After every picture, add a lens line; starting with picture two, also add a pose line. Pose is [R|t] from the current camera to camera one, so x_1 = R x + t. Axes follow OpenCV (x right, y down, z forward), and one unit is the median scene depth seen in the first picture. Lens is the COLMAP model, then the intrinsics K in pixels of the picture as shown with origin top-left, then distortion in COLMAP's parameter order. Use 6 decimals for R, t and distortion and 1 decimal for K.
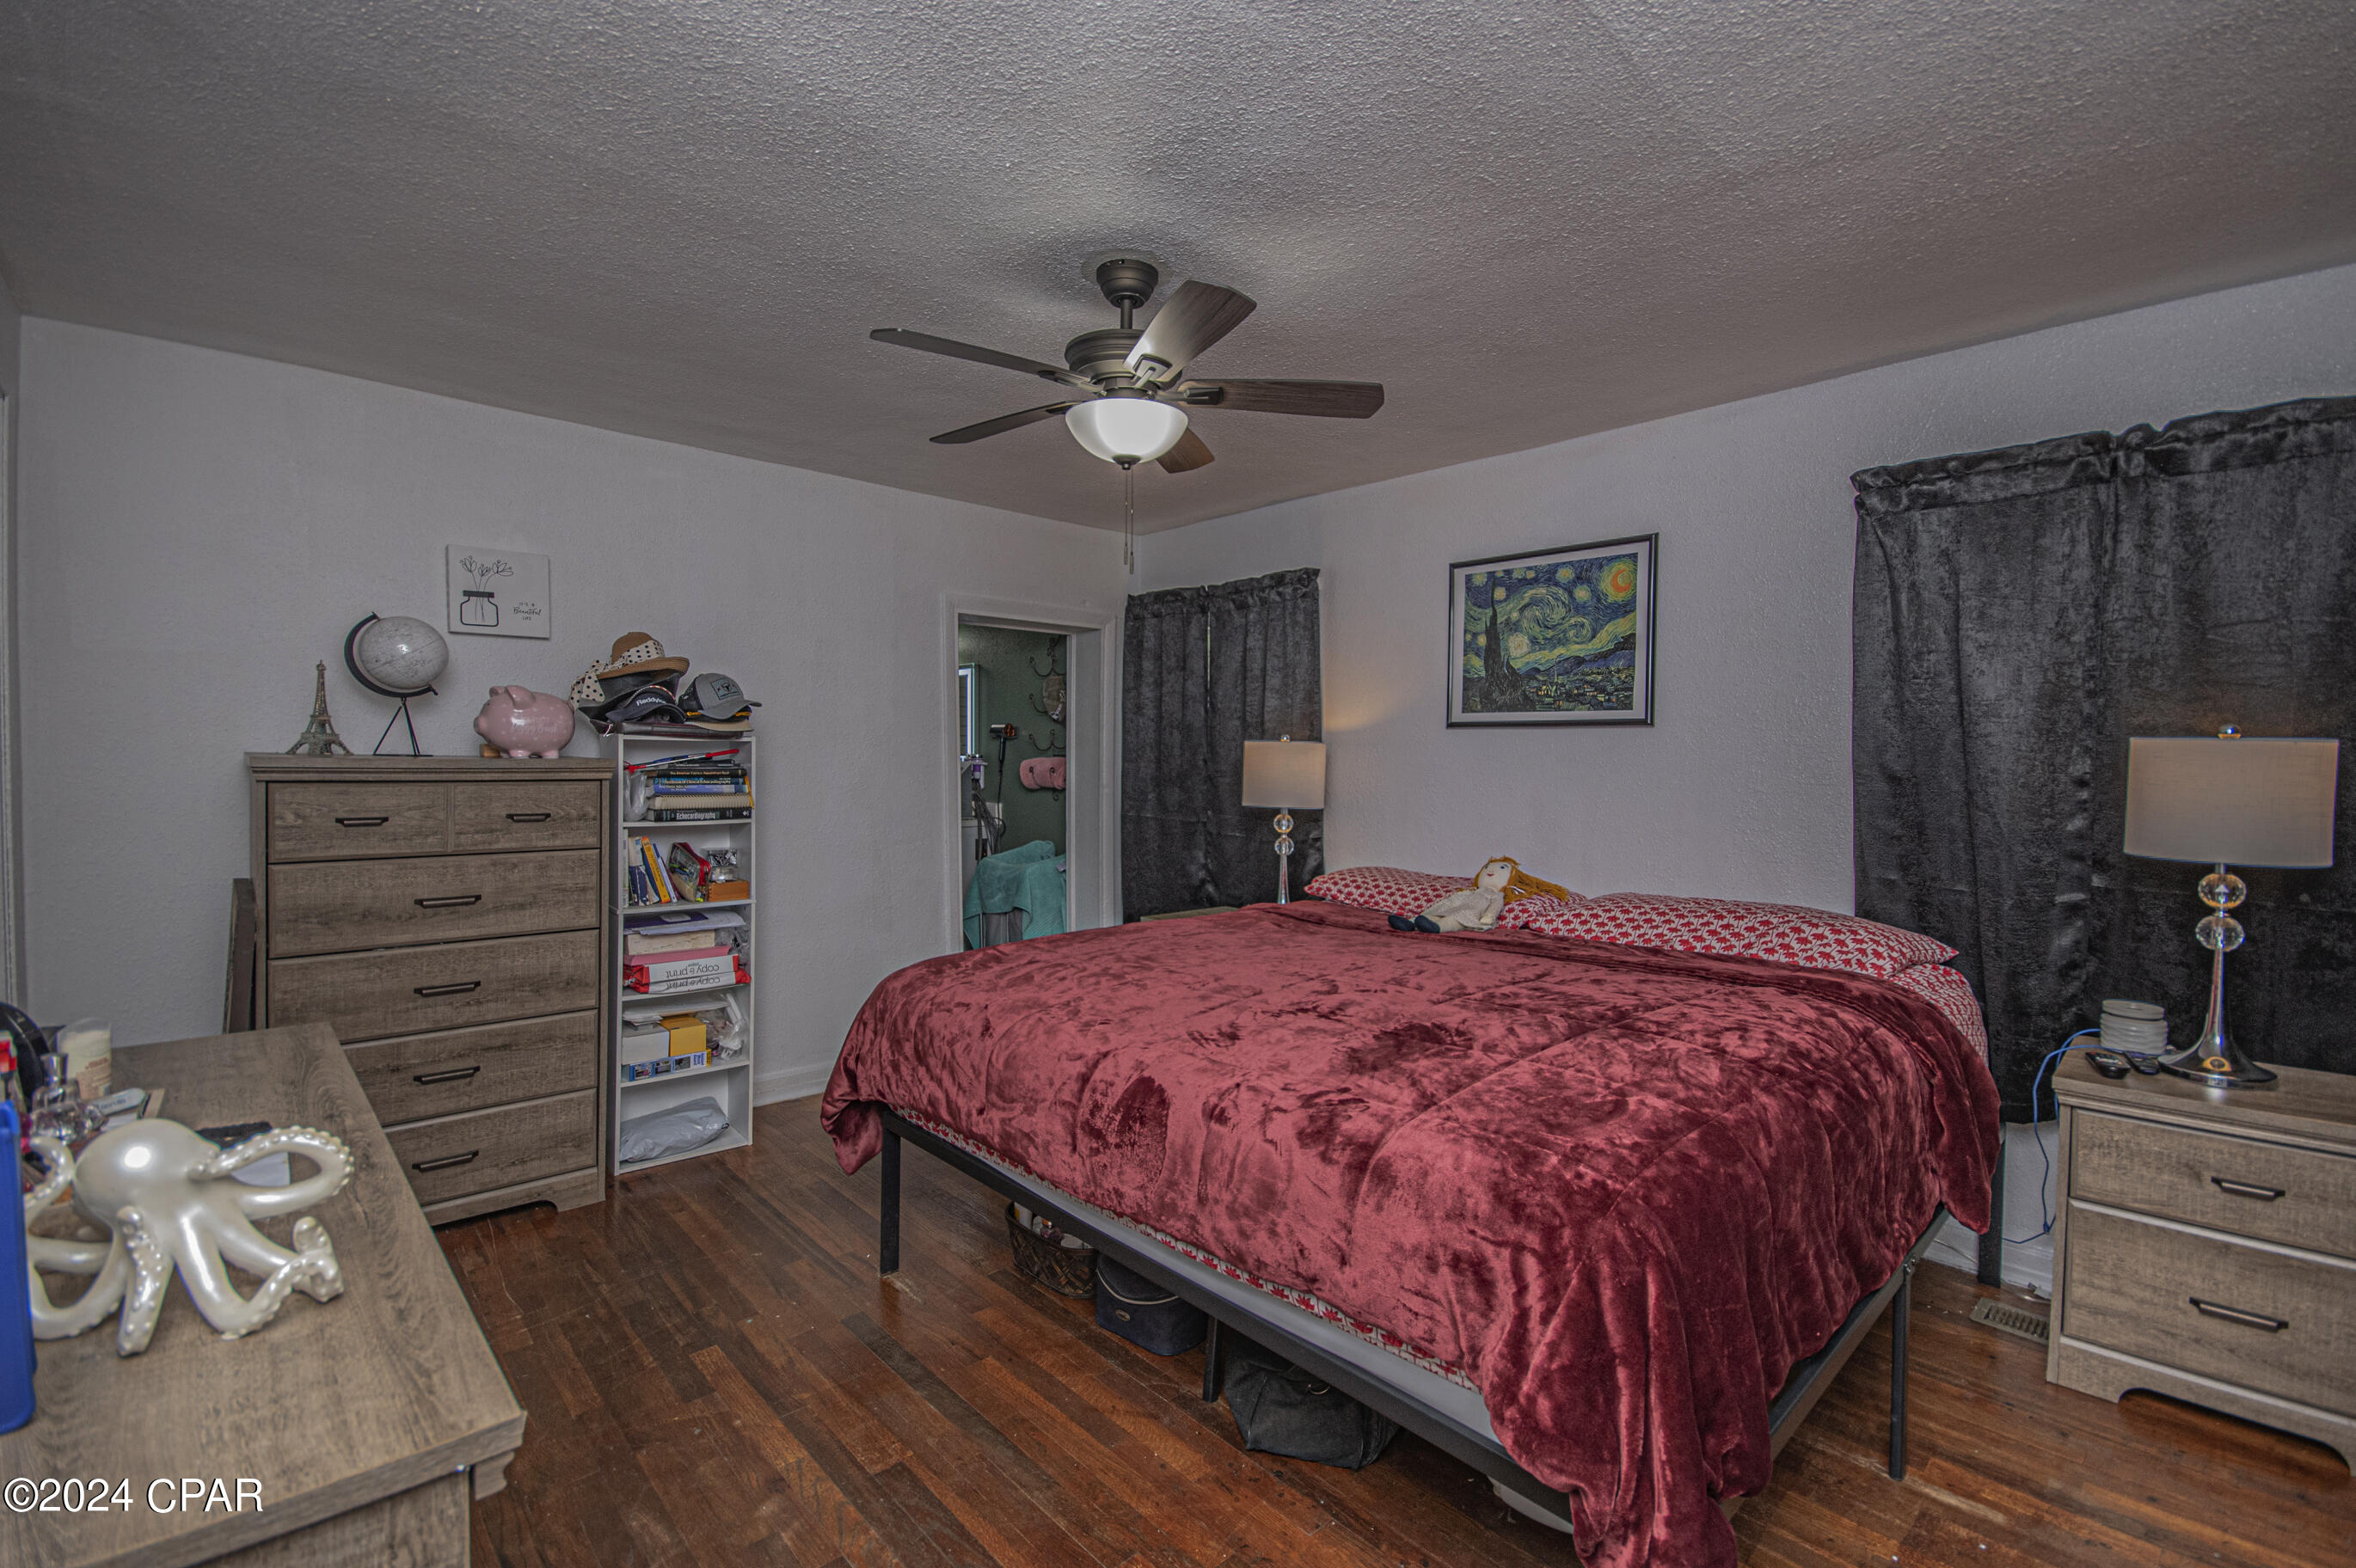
lens RADIAL K [[1053.4, 0, 1178.0], [0, 1053.4, 784.0], [0, 0, 1]] dist [0.000016, -0.000003]
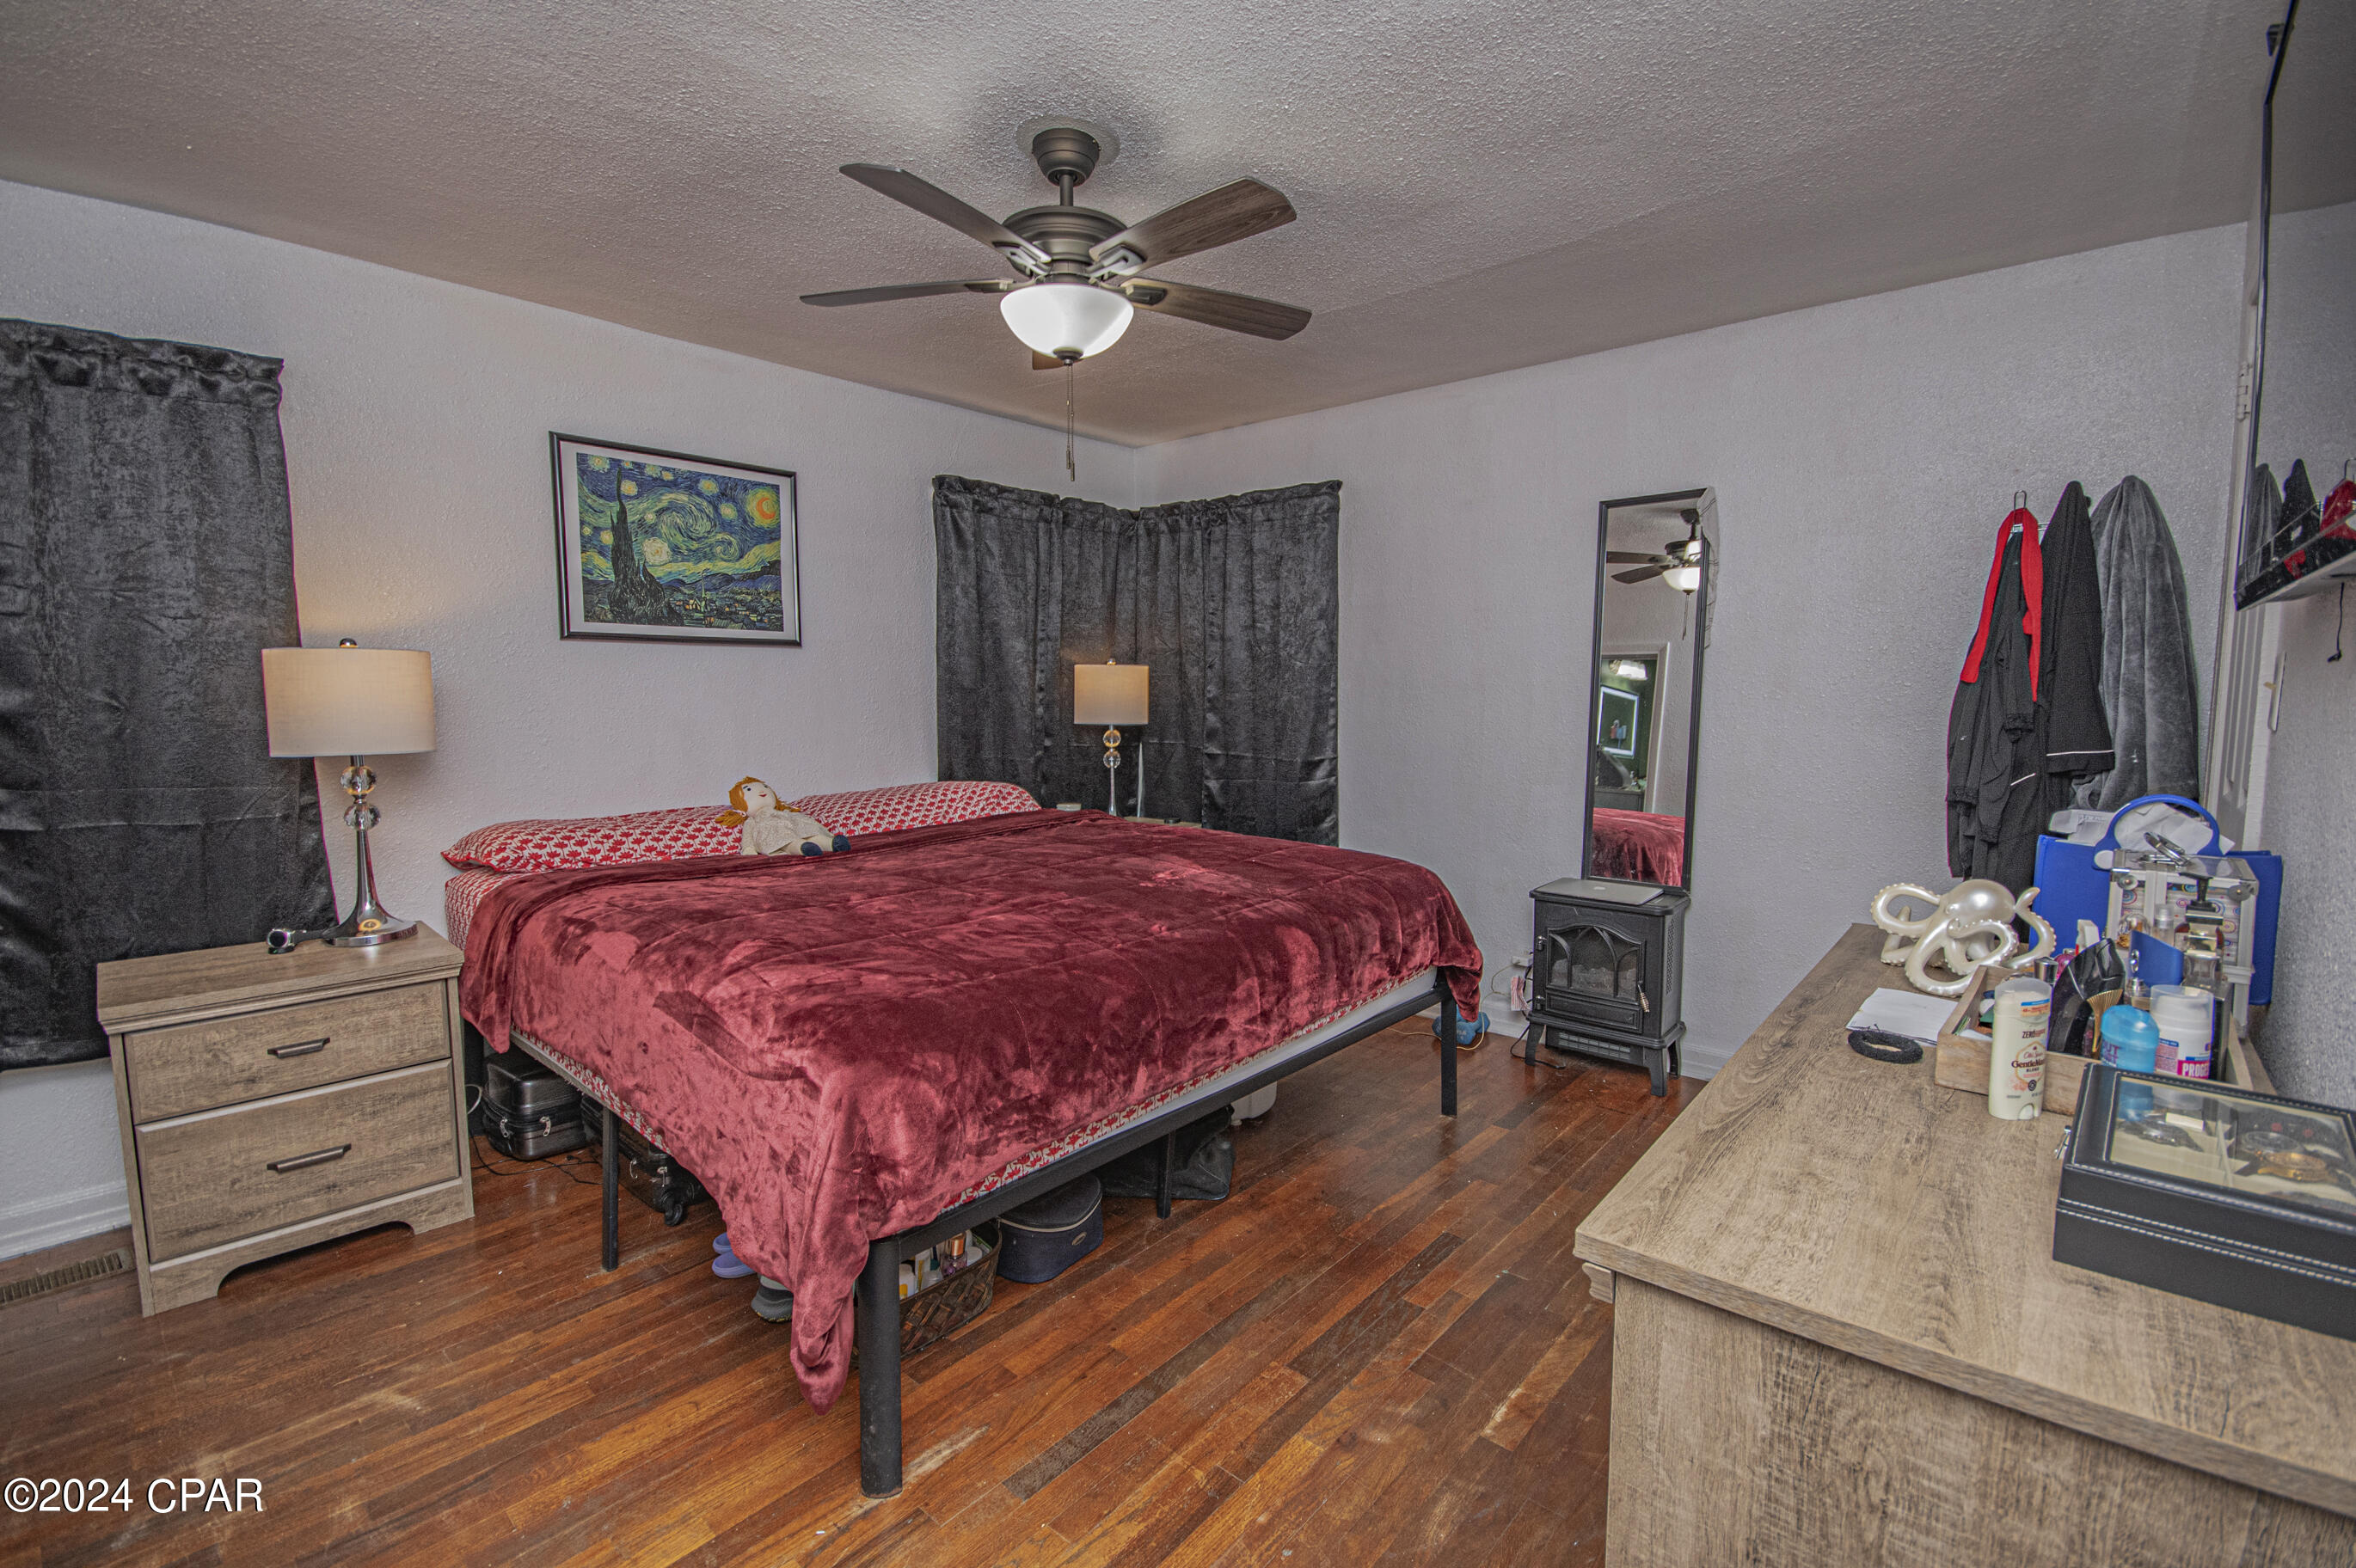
lens RADIAL K [[1030.4, 0, 1185.0], [0, 1030.4, 786.6], [0, 0, 1]] dist [-0.000040, -0.000072]
pose [[-0.110367, -0.114860, 0.987232, -0.646910], [0.017543, 0.992920, 0.117483, -0.026687], [-0.993736, 0.030285, -0.107570, 0.660532]]
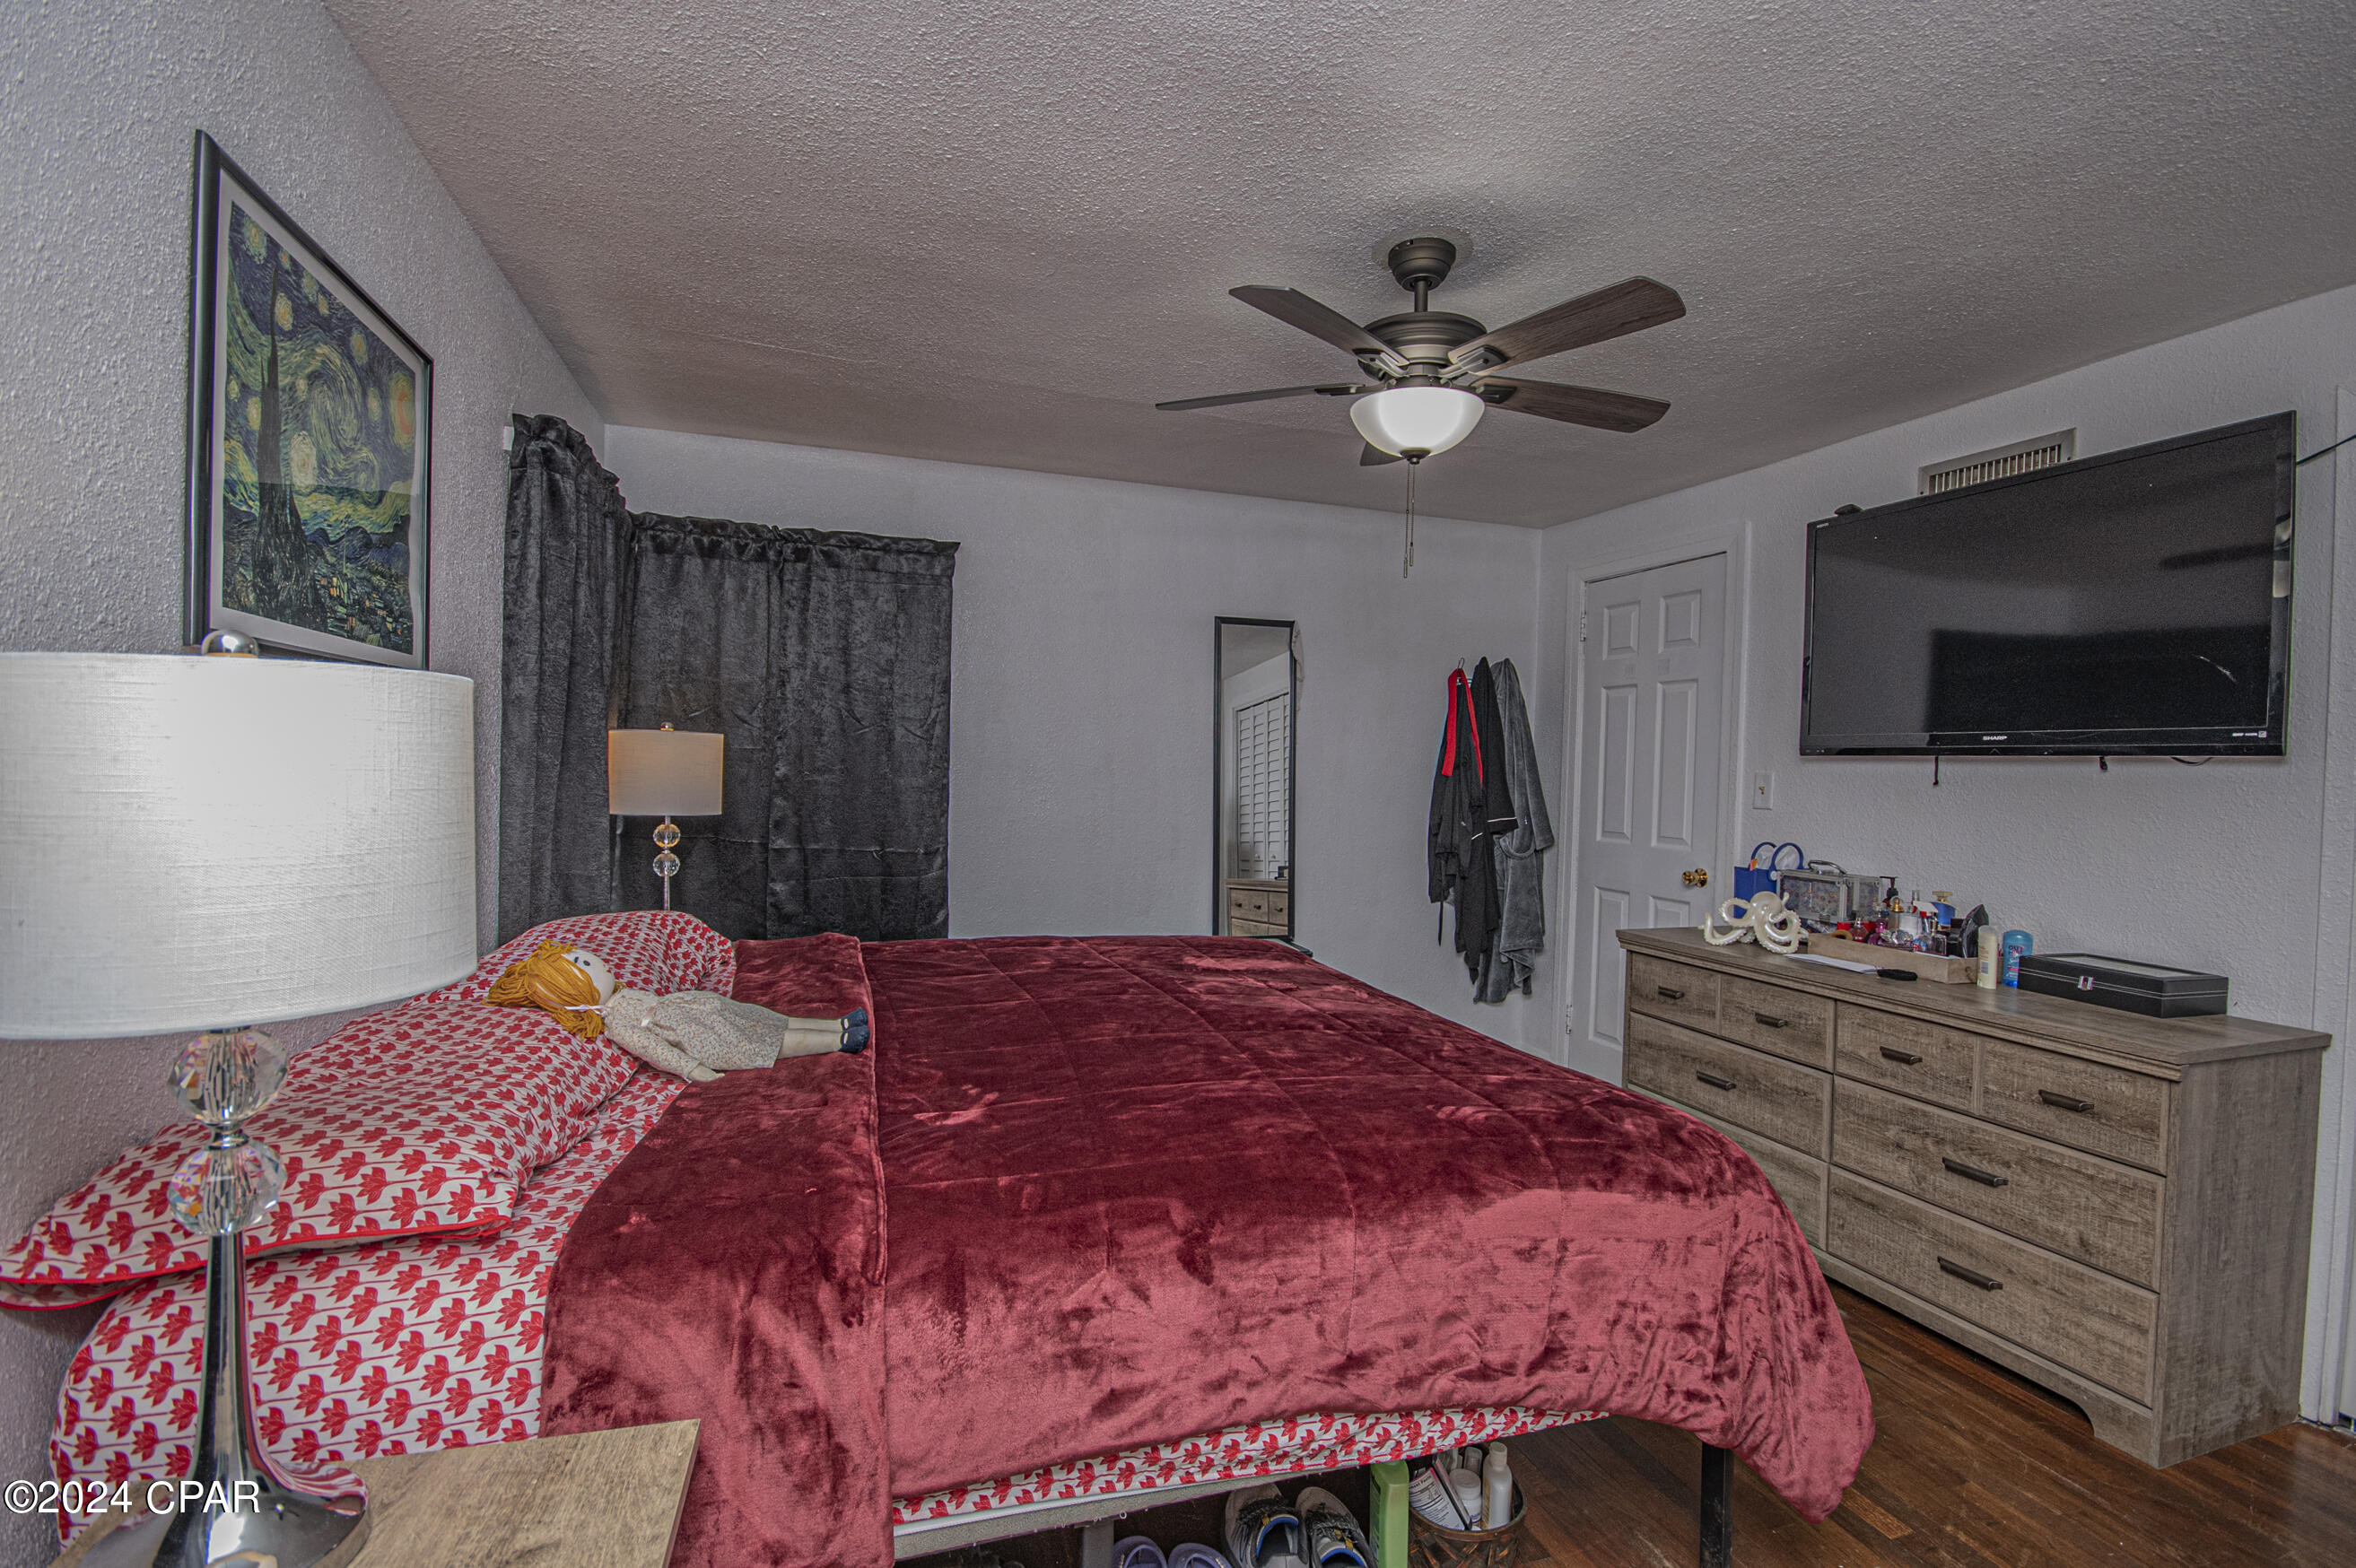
lens RADIAL K [[1092.7, 0, 1183.7], [0, 1092.7, 782.1], [0, 0, 1]] dist [0.009986, -0.014647]
pose [[-0.913496, -0.048210, 0.403982, -0.171643], [-0.034486, 0.998556, 0.041184, -0.037781], [-0.405384, 0.023690, -0.913839, 1.278975]]
